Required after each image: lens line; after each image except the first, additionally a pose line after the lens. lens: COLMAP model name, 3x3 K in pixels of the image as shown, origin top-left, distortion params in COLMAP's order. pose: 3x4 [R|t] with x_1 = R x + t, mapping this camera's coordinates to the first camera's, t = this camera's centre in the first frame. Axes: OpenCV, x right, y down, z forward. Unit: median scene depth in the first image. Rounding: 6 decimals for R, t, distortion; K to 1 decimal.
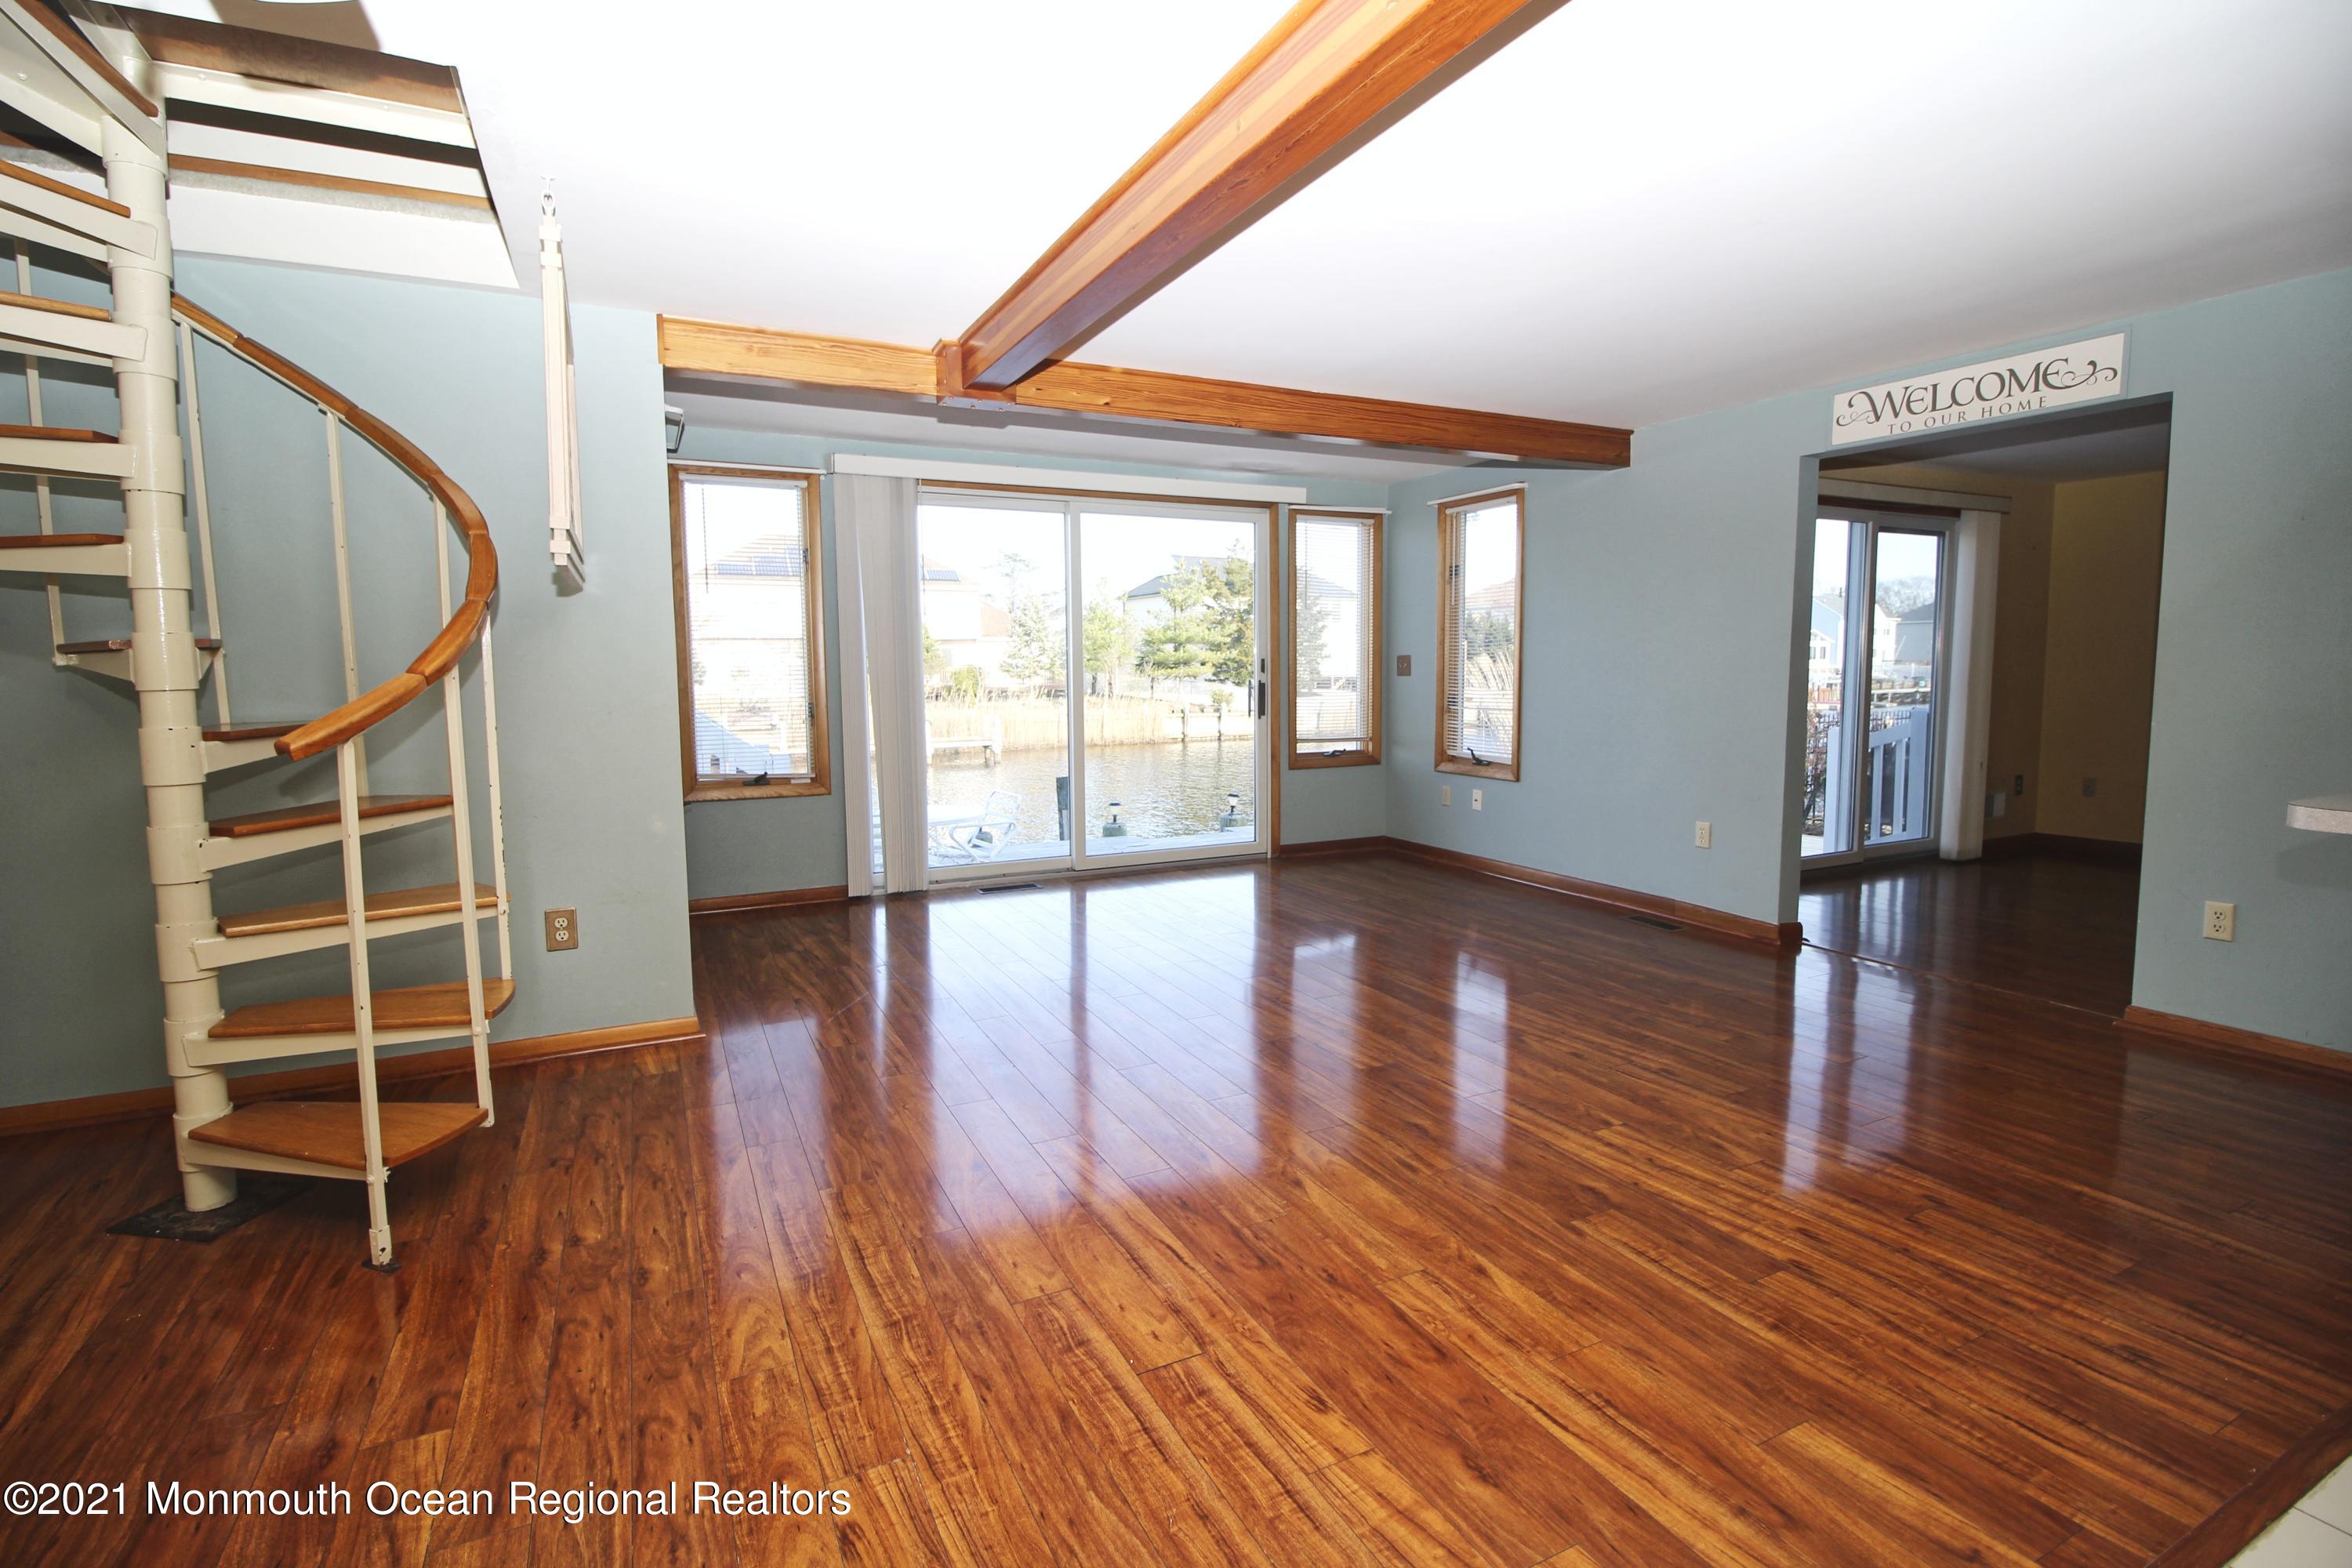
lens RADIAL K [[1089.6, 0, 1180.3], [0, 1089.6, 761.6], [0, 0, 1]] dist [-0.001870, -0.012198]
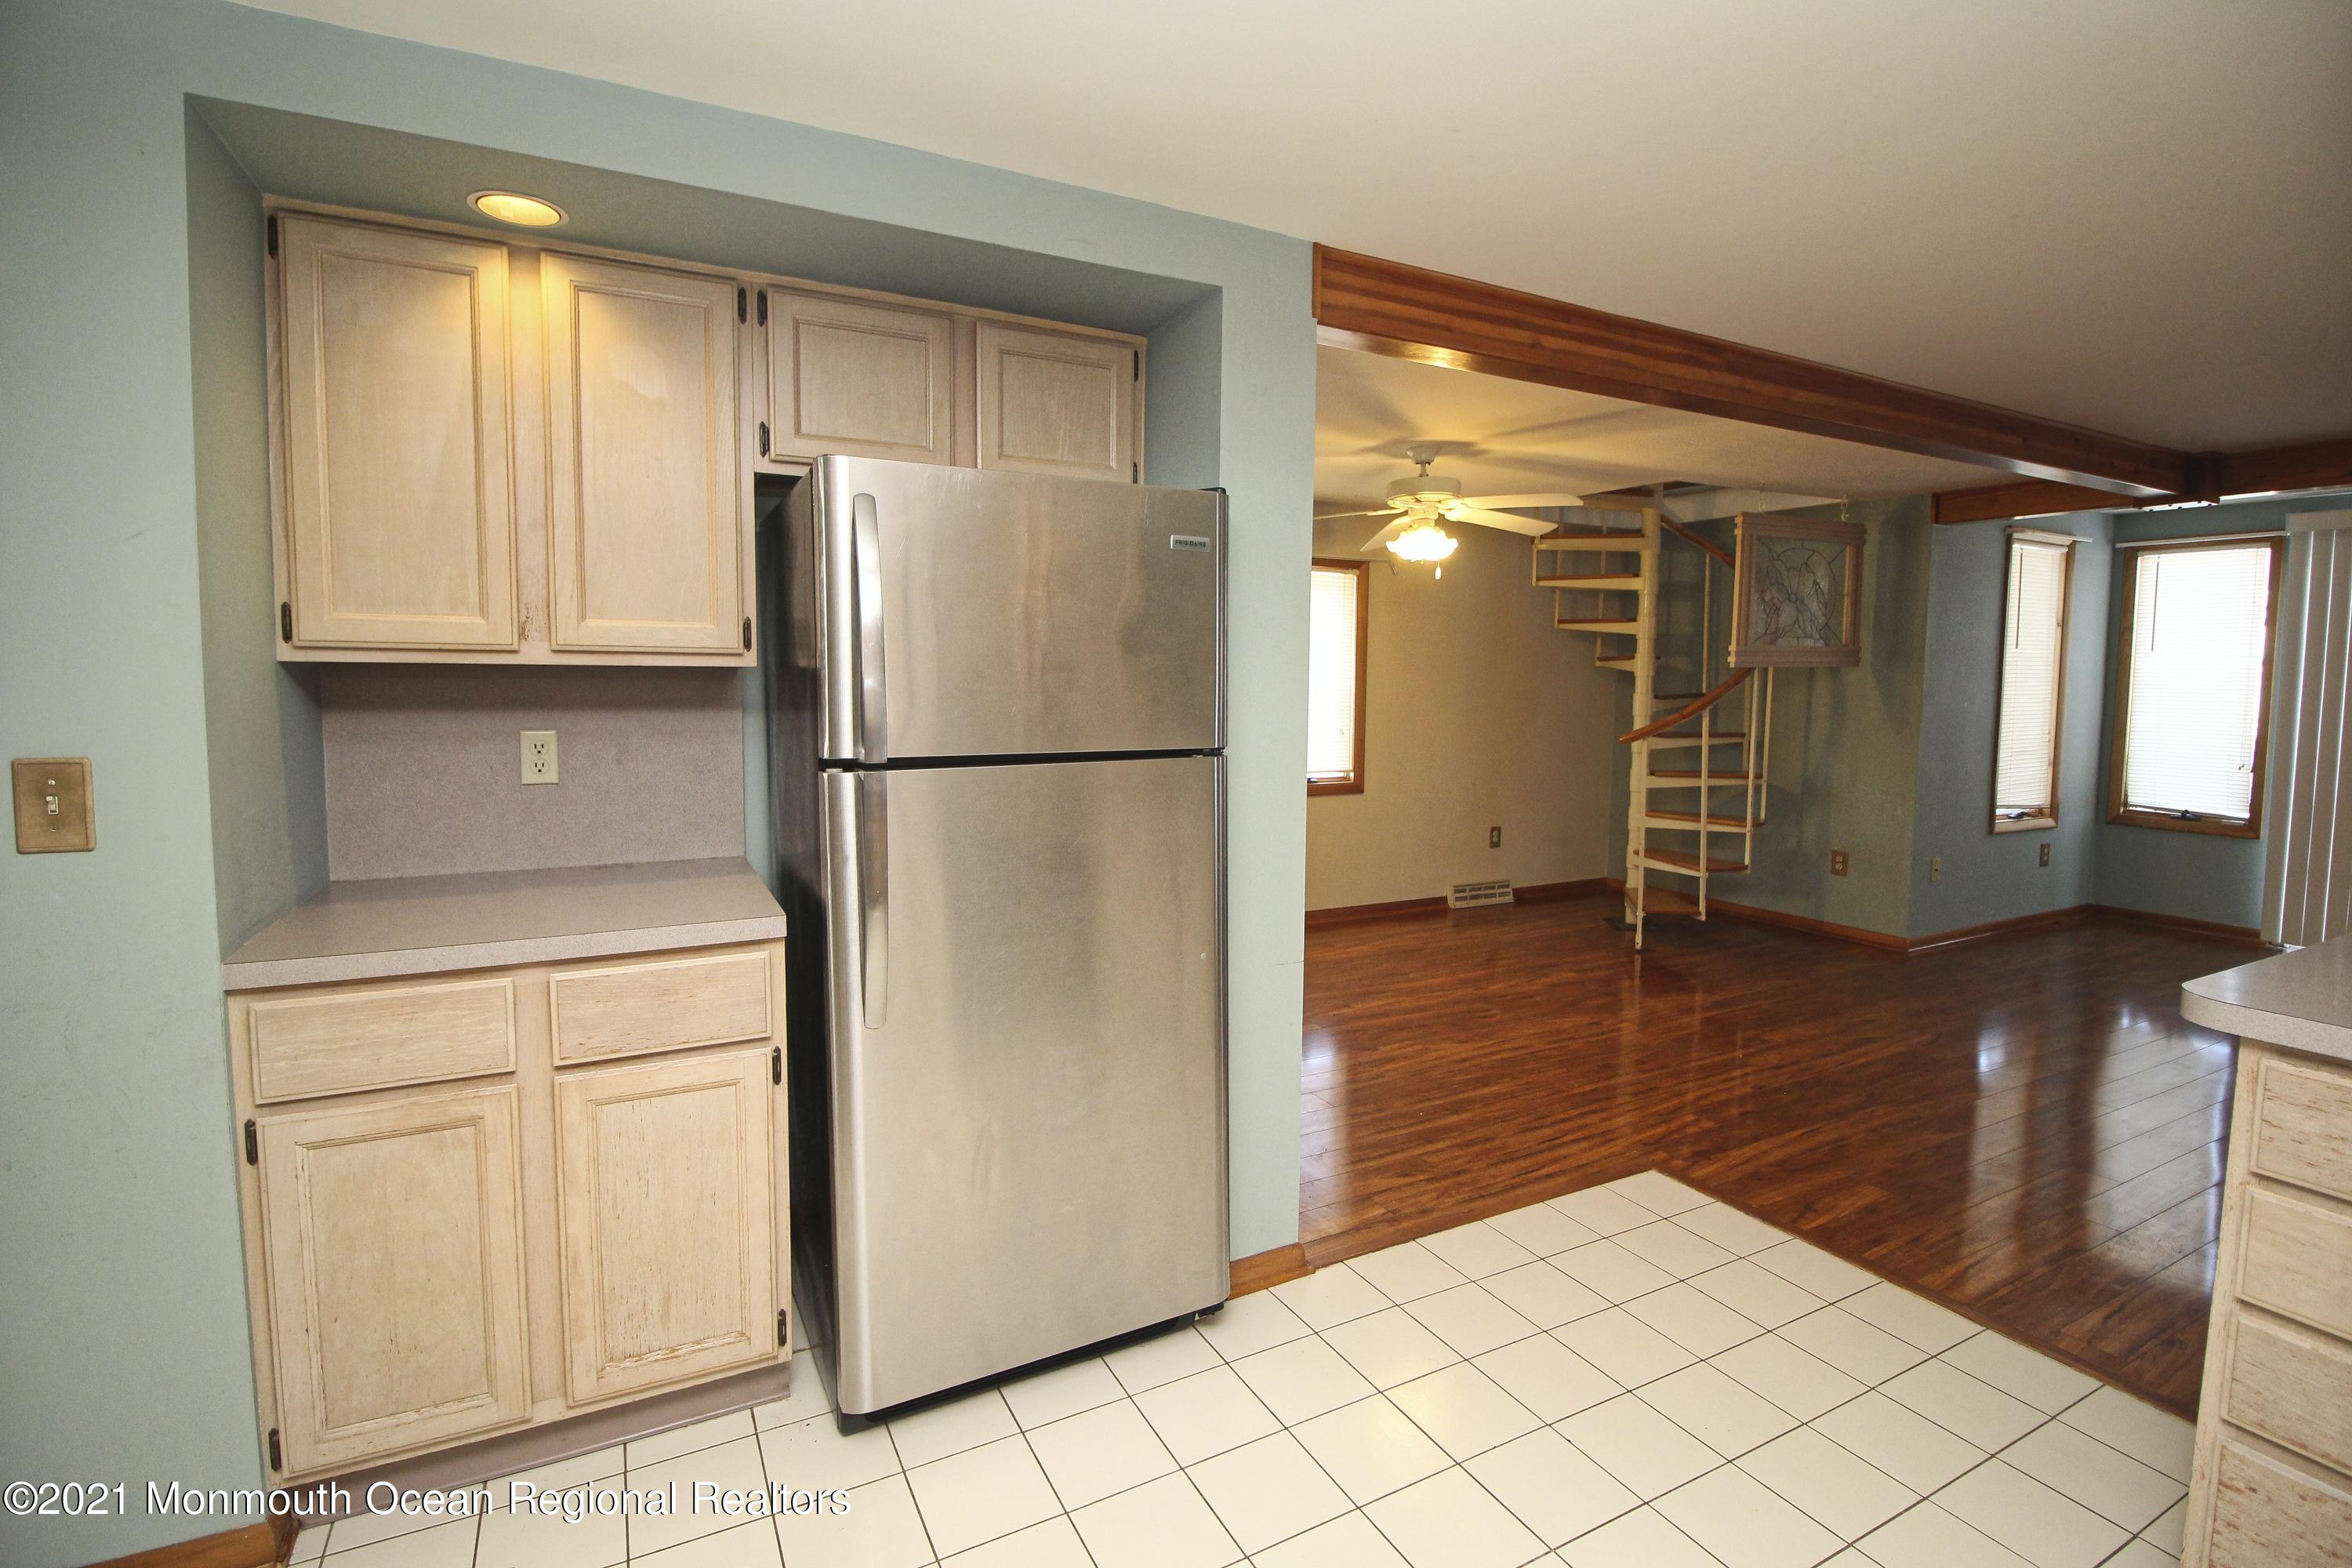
lens RADIAL K [[1089.6, 0, 1180.3], [0, 1089.6, 761.6], [0, 0, 1]] dist [-0.001870, -0.012198]
pose [[0.024092, 0.085612, -0.996037, 1.692354], [-0.100098, 0.991526, 0.082803, -0.065730], [0.994686, 0.097707, 0.032457, -0.172271]]
